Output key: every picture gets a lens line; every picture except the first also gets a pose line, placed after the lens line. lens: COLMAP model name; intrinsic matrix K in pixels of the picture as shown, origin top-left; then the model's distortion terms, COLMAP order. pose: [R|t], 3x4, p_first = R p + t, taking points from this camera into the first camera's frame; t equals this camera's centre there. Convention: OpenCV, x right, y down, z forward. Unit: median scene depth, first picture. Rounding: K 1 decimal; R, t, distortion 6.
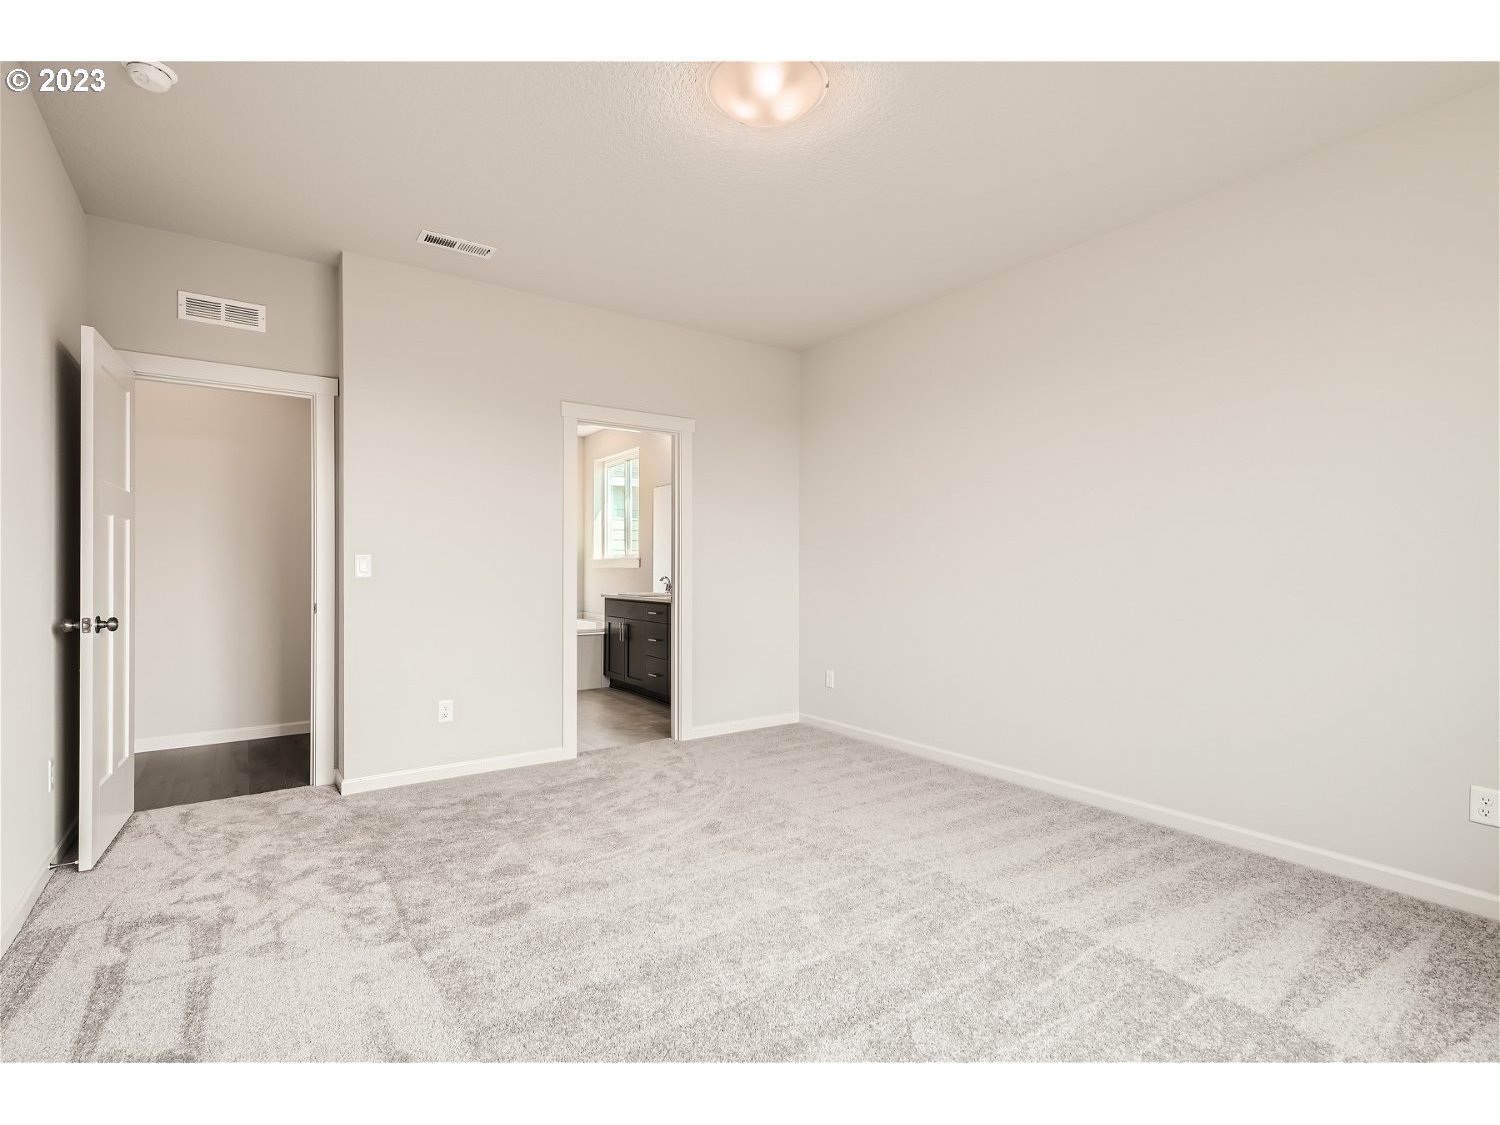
lens RADIAL K [[705.8, 0, 750.0], [0, 705.8, 562.5], [0, 0, 1]] dist [0.003563, -0.000061]
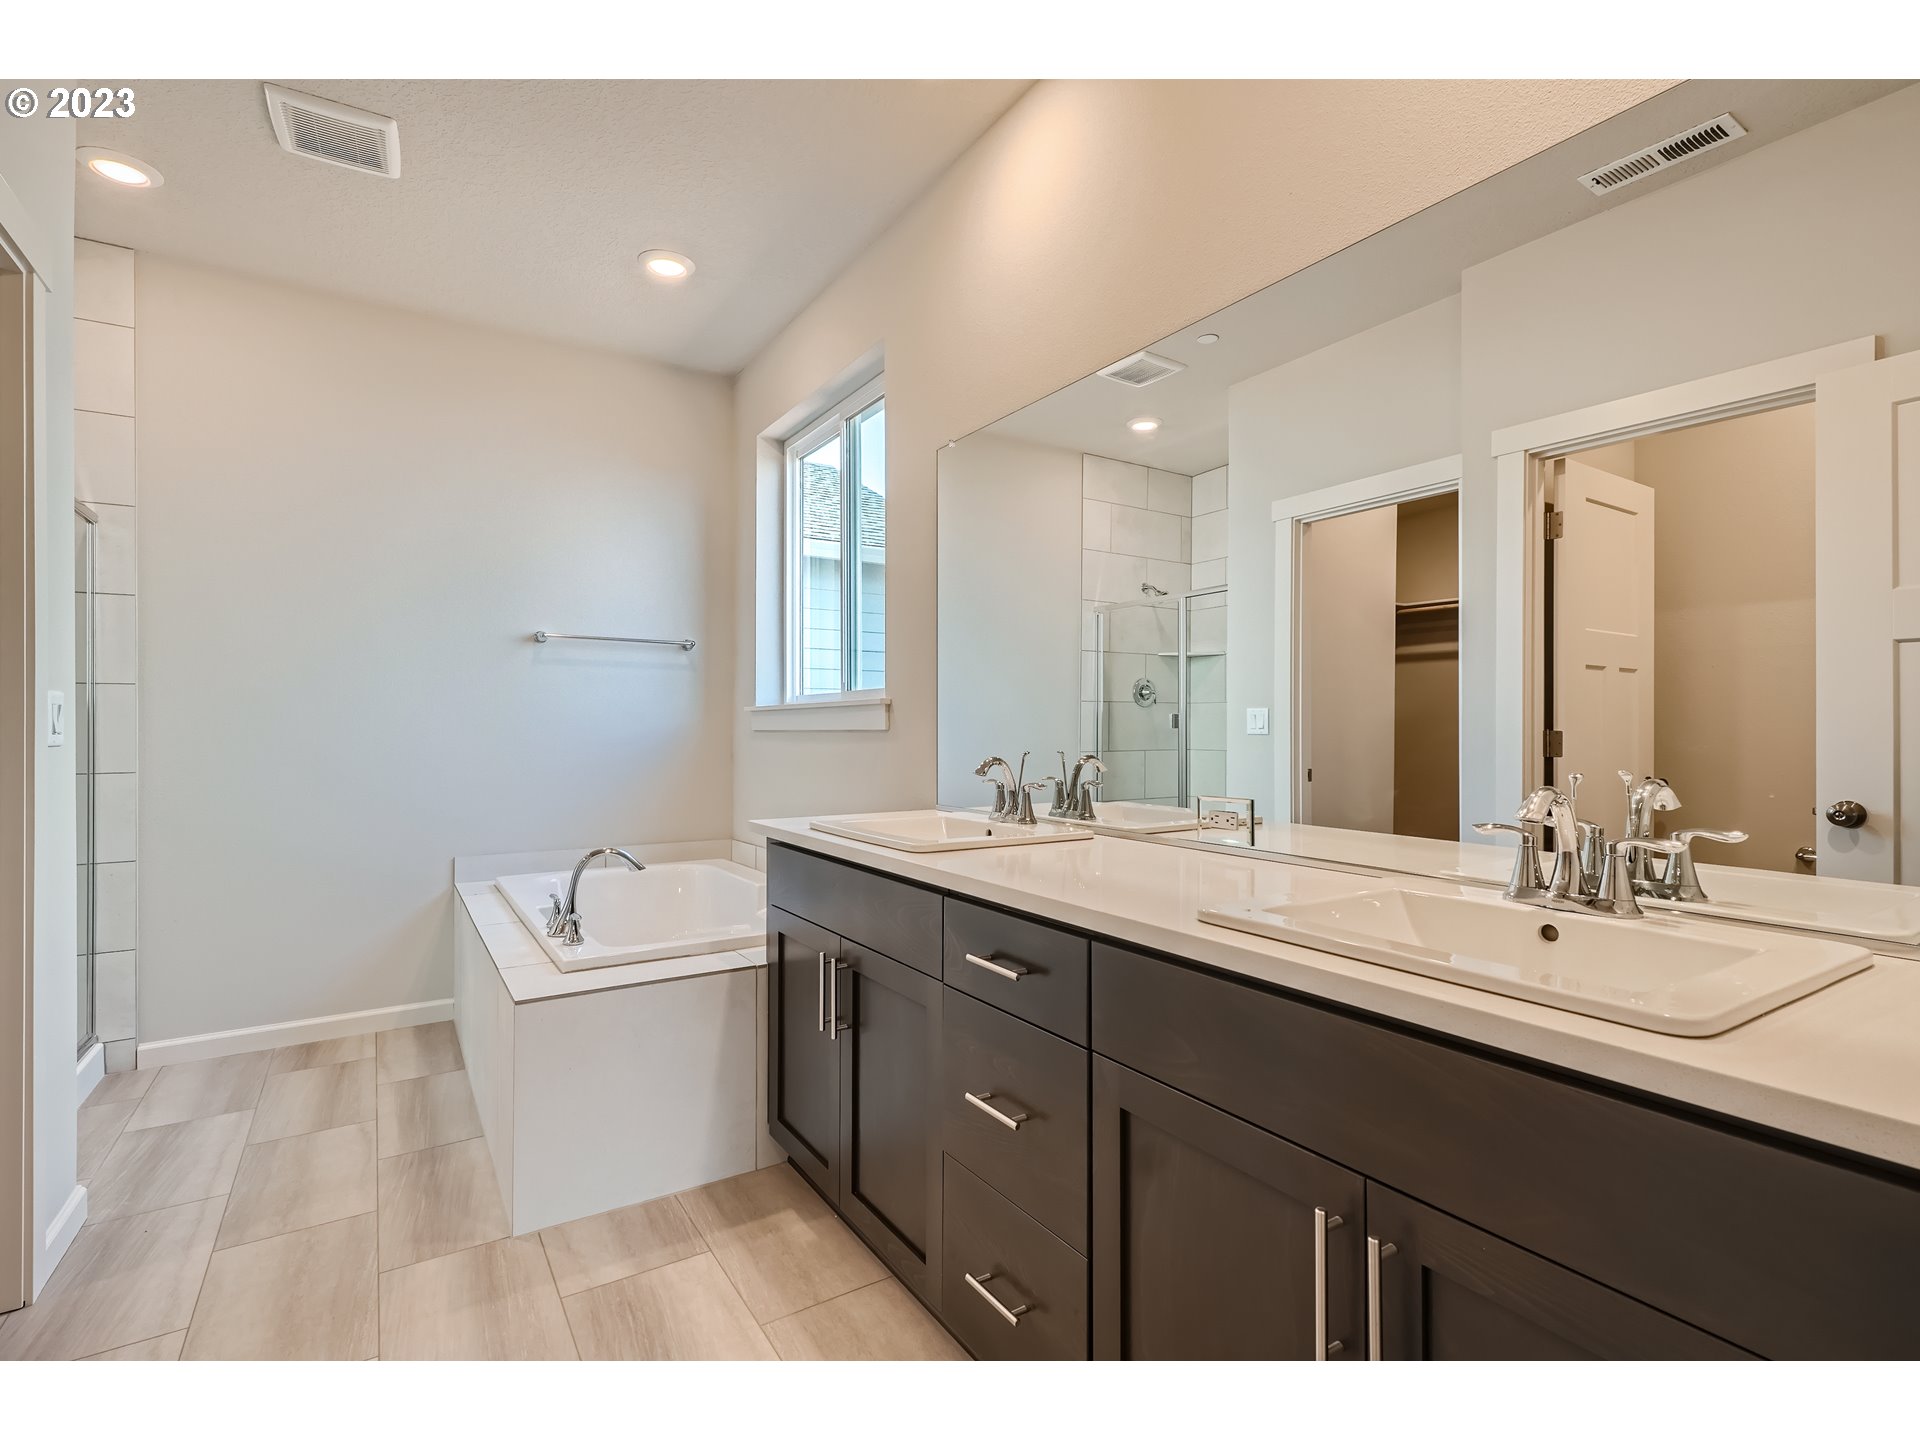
lens RADIAL K [[907.6, 0, 958.2], [0, 907.6, 717.3], [0, 0, 1]] dist [0.012777, -0.016005]
pose [[0.998420, -0.003313, -0.056086, -0.109640], [0.002908, 0.999969, -0.007317, 0.006532], [0.056108, 0.007142, 0.998399, 0.639650]]
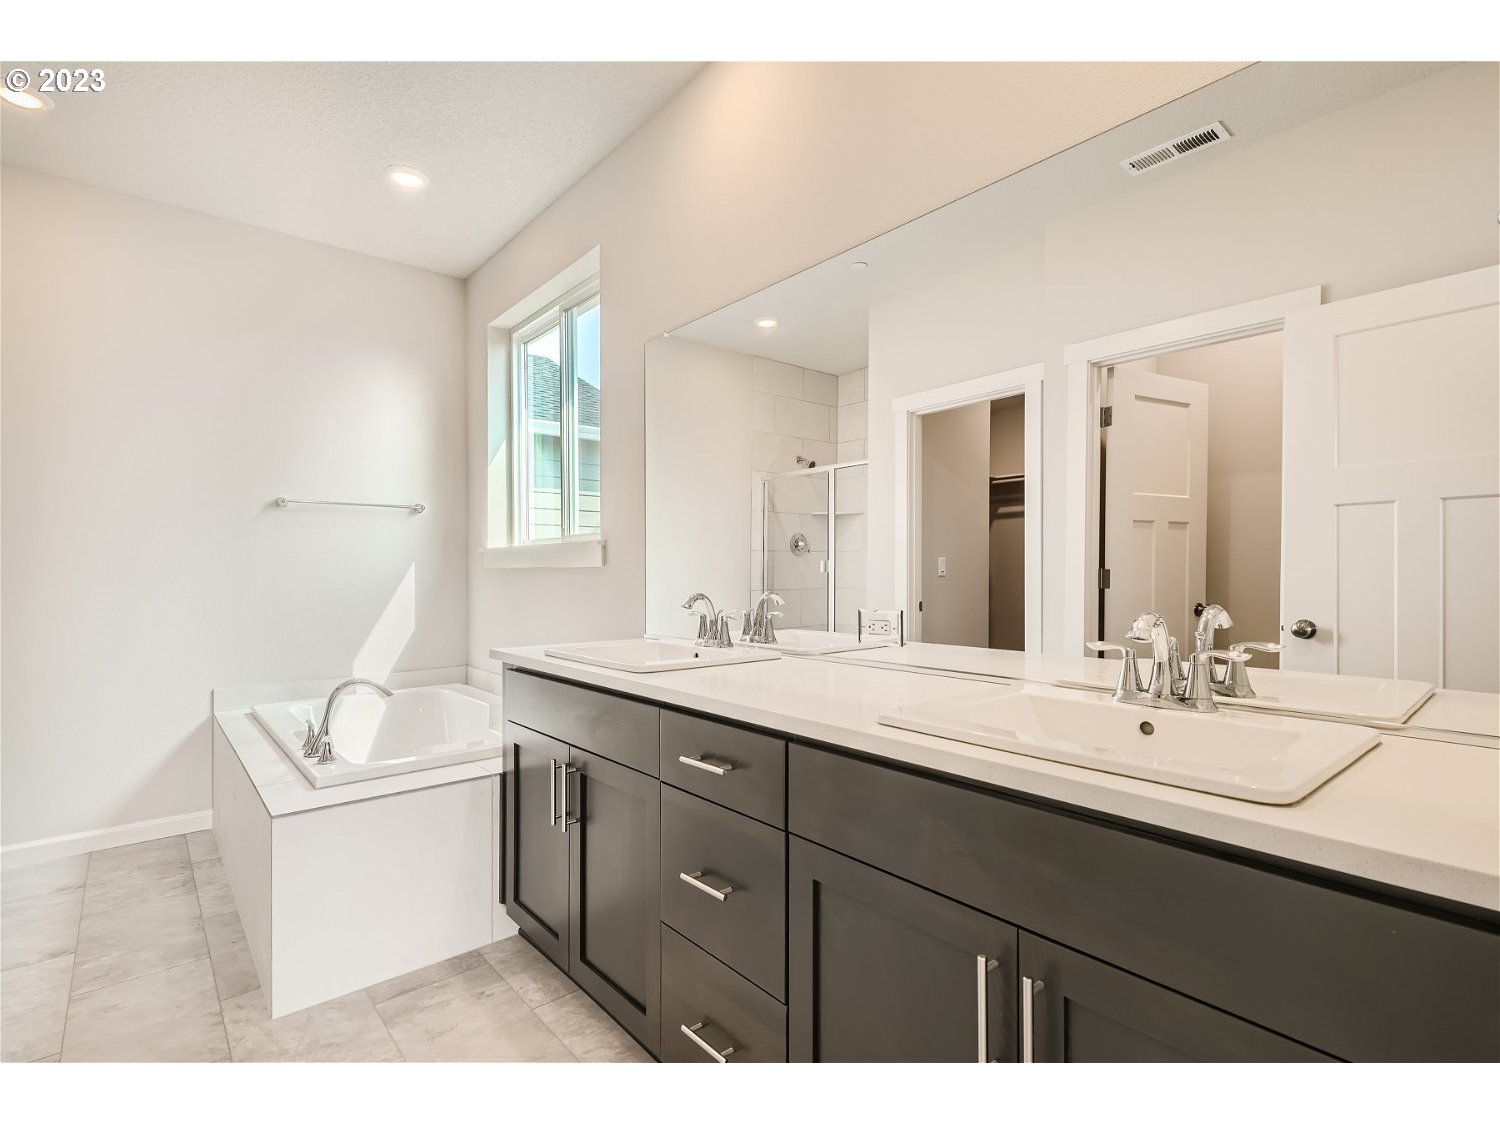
lens RADIAL K [[705.8, 0, 750.0], [0, 705.8, 562.5], [0, 0, 1]] dist [0.003563, -0.000061]
pose [[0.995689, -0.007313, 0.092461, -0.120263], [0.007807, 0.999957, -0.004981, 0.006748], [-0.092421, 0.005682, 0.995704, 0.654855]]
